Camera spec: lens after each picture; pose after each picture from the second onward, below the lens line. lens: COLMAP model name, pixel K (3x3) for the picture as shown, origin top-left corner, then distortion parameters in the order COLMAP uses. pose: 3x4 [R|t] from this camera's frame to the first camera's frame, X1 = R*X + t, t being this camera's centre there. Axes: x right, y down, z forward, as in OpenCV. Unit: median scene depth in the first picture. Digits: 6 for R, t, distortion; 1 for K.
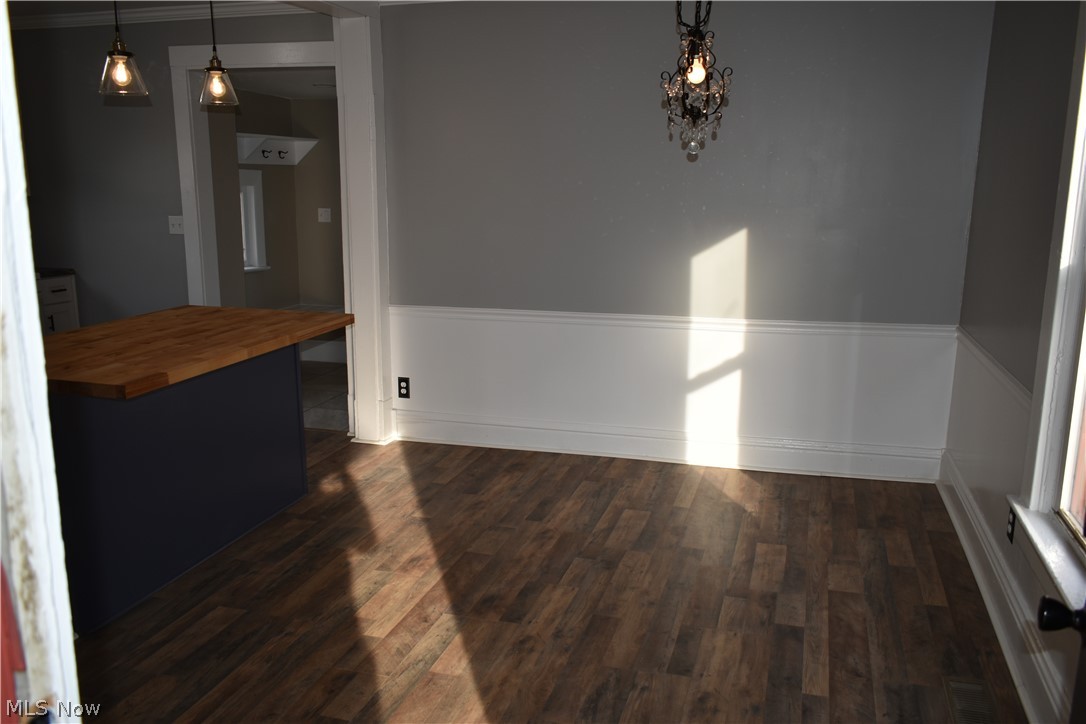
lens RADIAL K [[862.0, 0, 543.1], [0, 862.0, 361.3], [0, 0, 1]] dist [-0.002509, -0.000703]
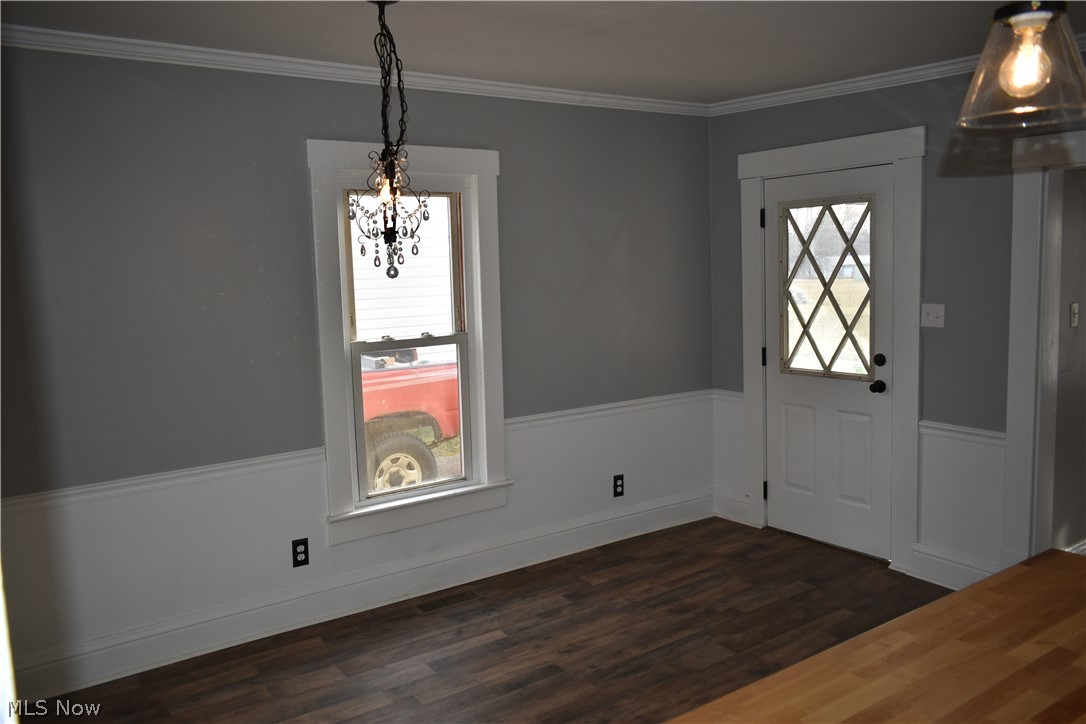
lens RADIAL K [[862.0, 0, 542.5], [0, 862.0, 359.8], [0, 0, 1]] dist [-0.002509, -0.000703]
pose [[-0.796312, -0.057998, 0.602099, -0.578463], [0.146540, 0.947244, 0.285052, -0.452022], [-0.586867, 0.315222, -0.745803, 1.826019]]
